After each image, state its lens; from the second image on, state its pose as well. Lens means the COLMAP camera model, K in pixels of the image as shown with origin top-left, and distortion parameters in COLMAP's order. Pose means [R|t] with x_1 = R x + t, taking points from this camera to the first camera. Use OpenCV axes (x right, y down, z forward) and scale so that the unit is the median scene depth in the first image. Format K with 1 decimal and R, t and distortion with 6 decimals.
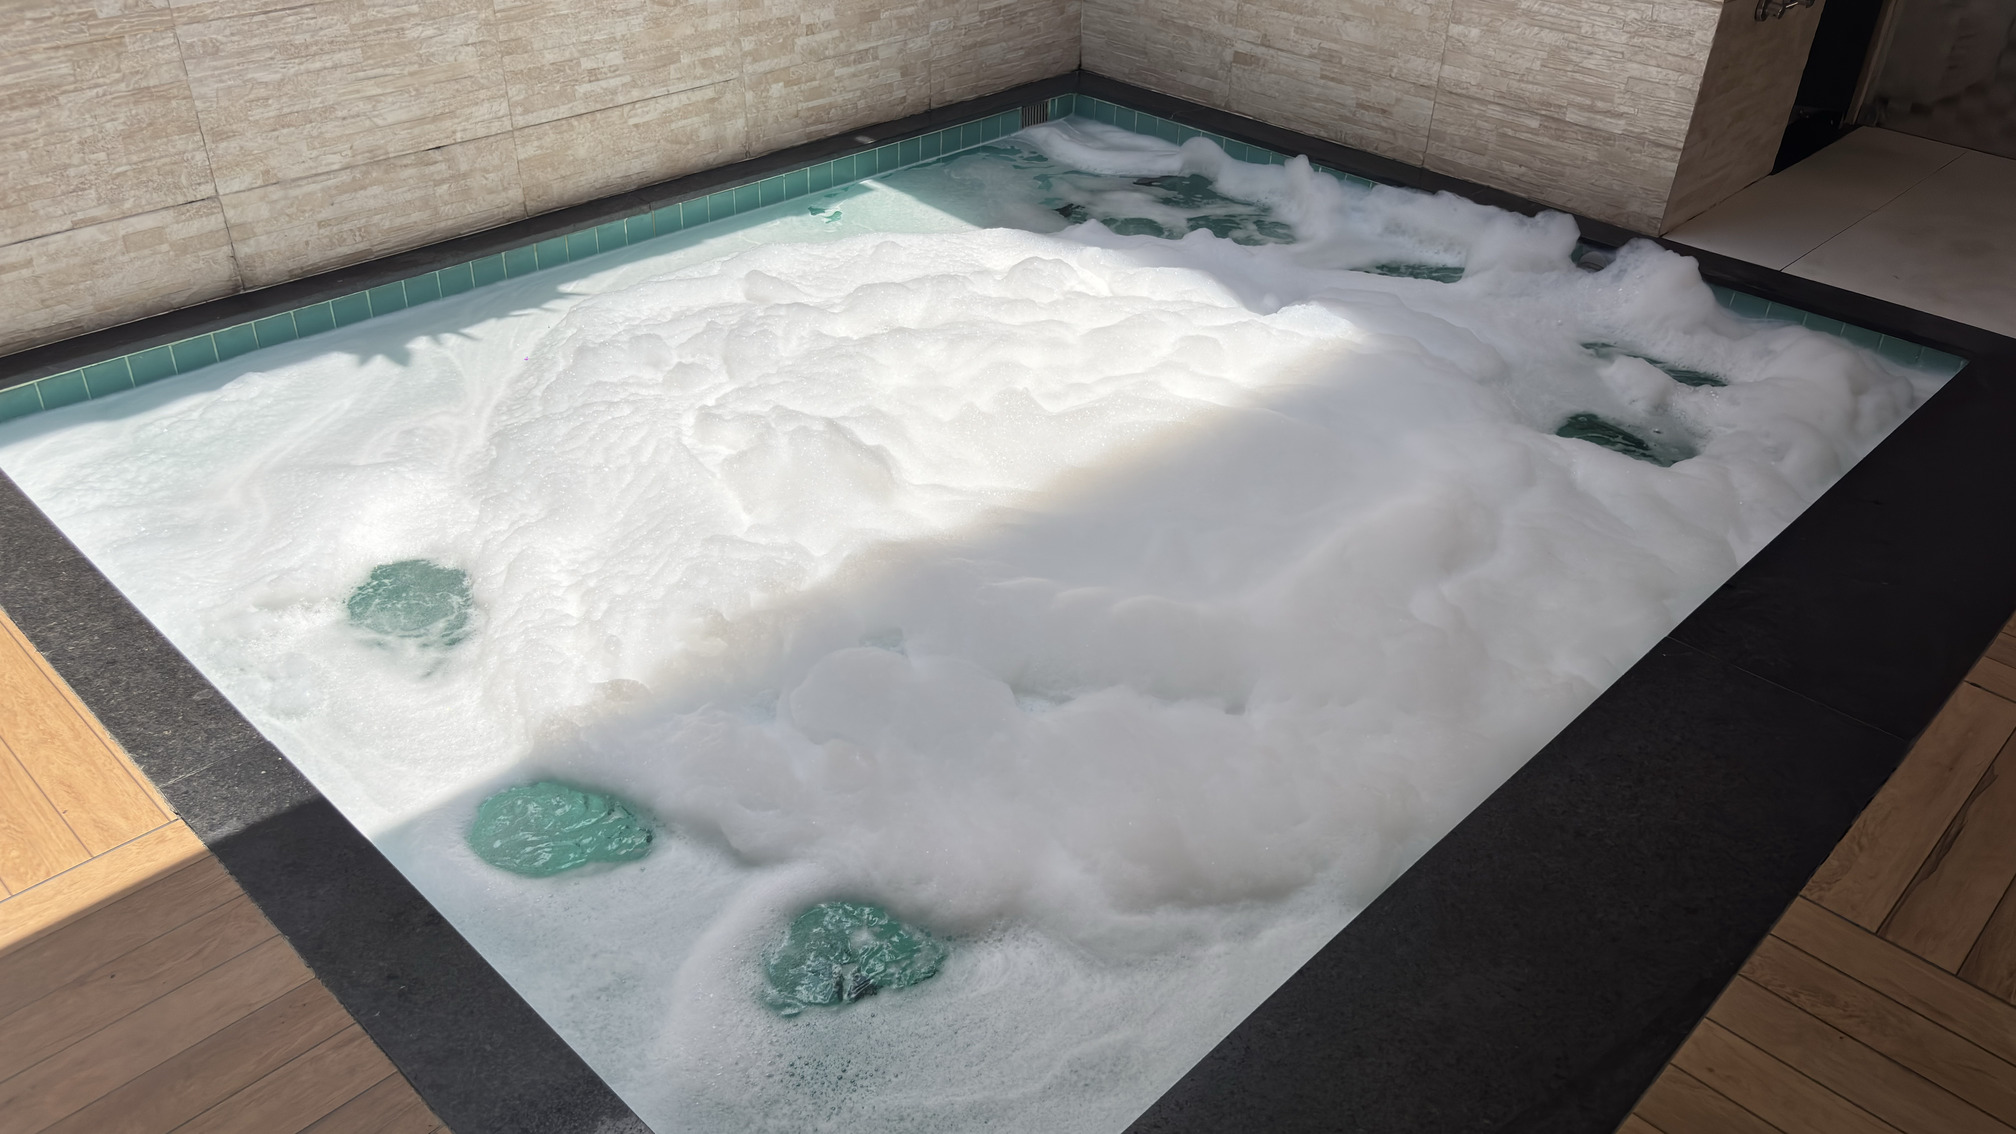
lens RADIAL K [[1520.6, 0, 1008.0], [0, 1520.6, 567.0], [0, 0, 1]] dist [0.049908, -0.079975]
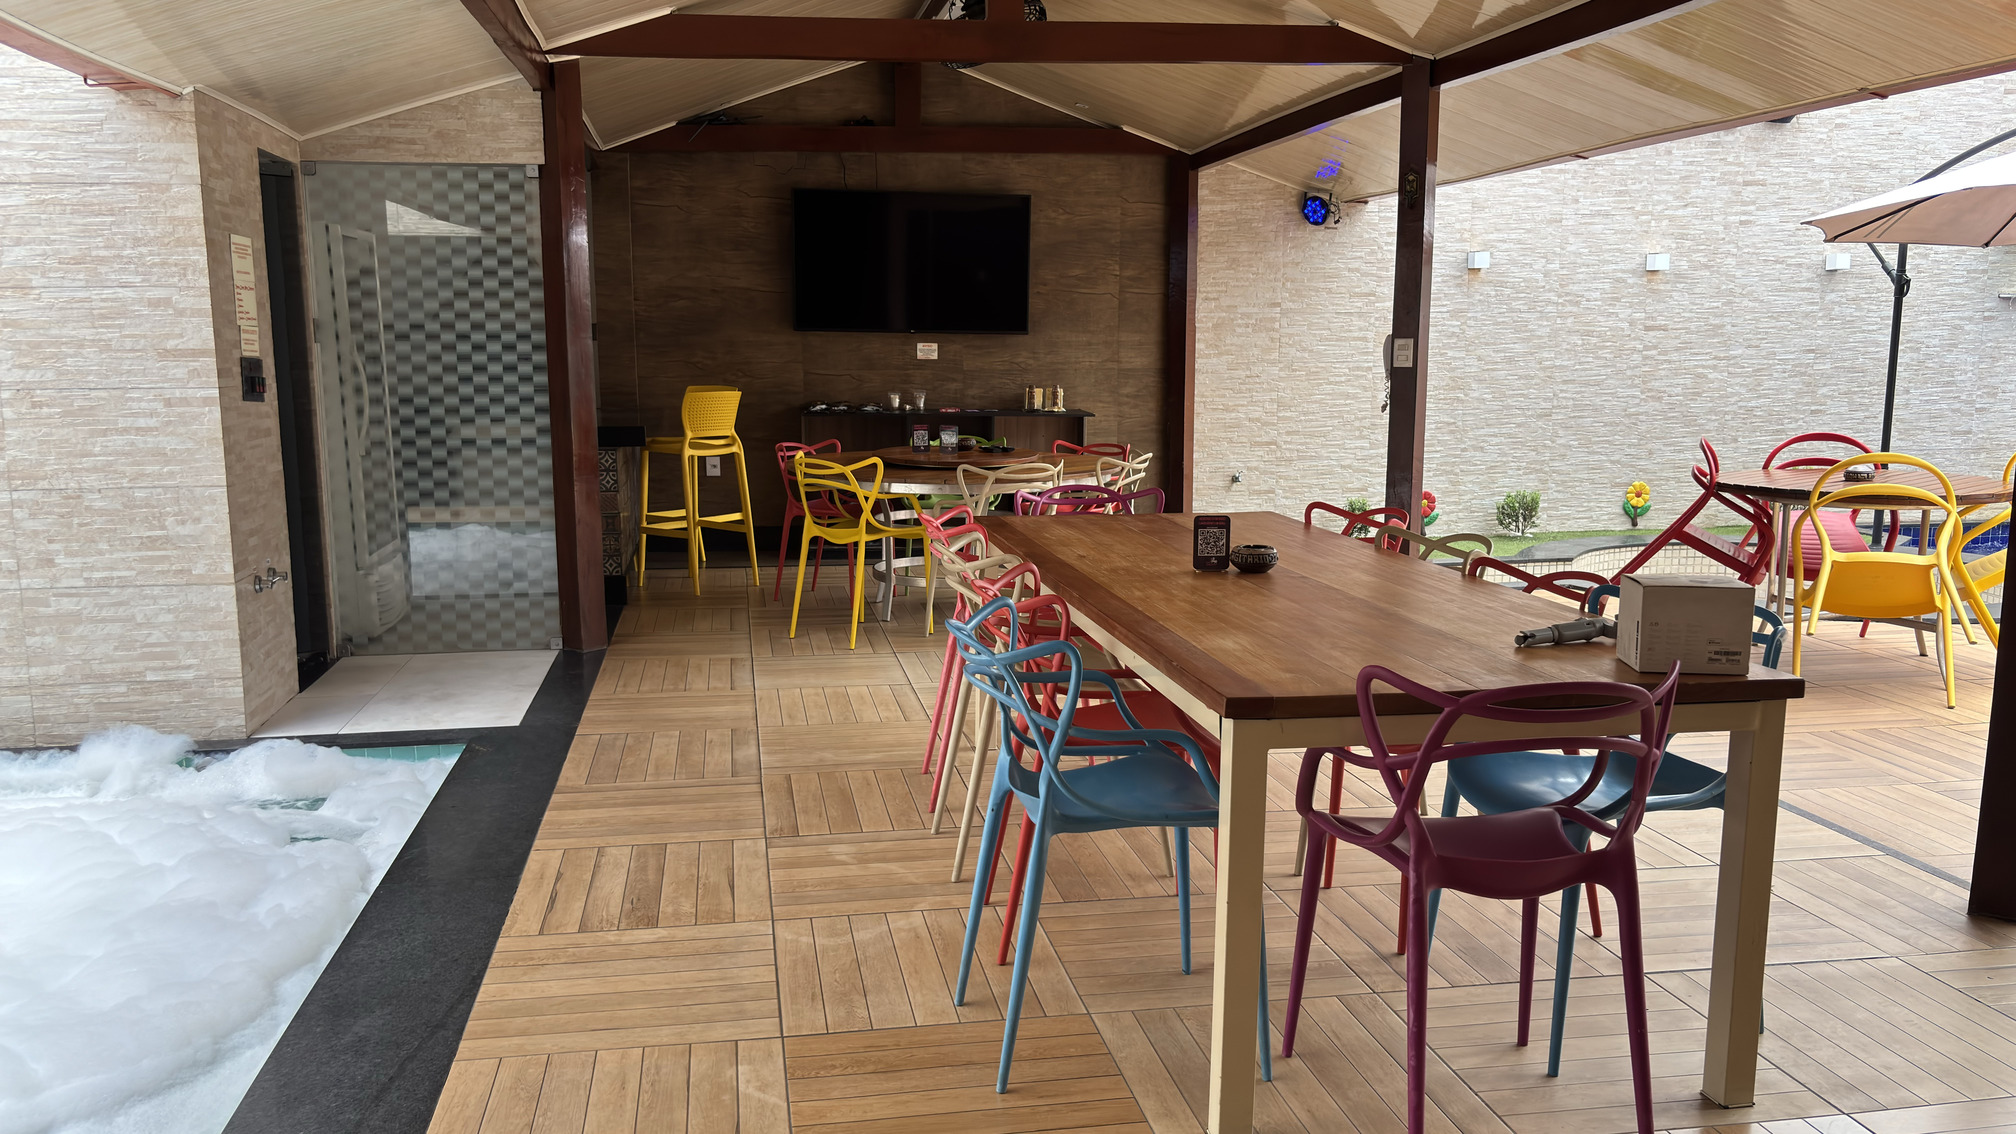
lens RADIAL K [[1577.3, 0, 1011.3], [0, 1577.3, 629.9], [0, 0, 1]] dist [0.074860, -0.000308]
pose [[0.582067, -0.174471, 0.794202, -0.348505], [0.458421, 0.877107, -0.143292, 0.248470], [-0.671601, 0.447485, 0.590517, -0.436531]]
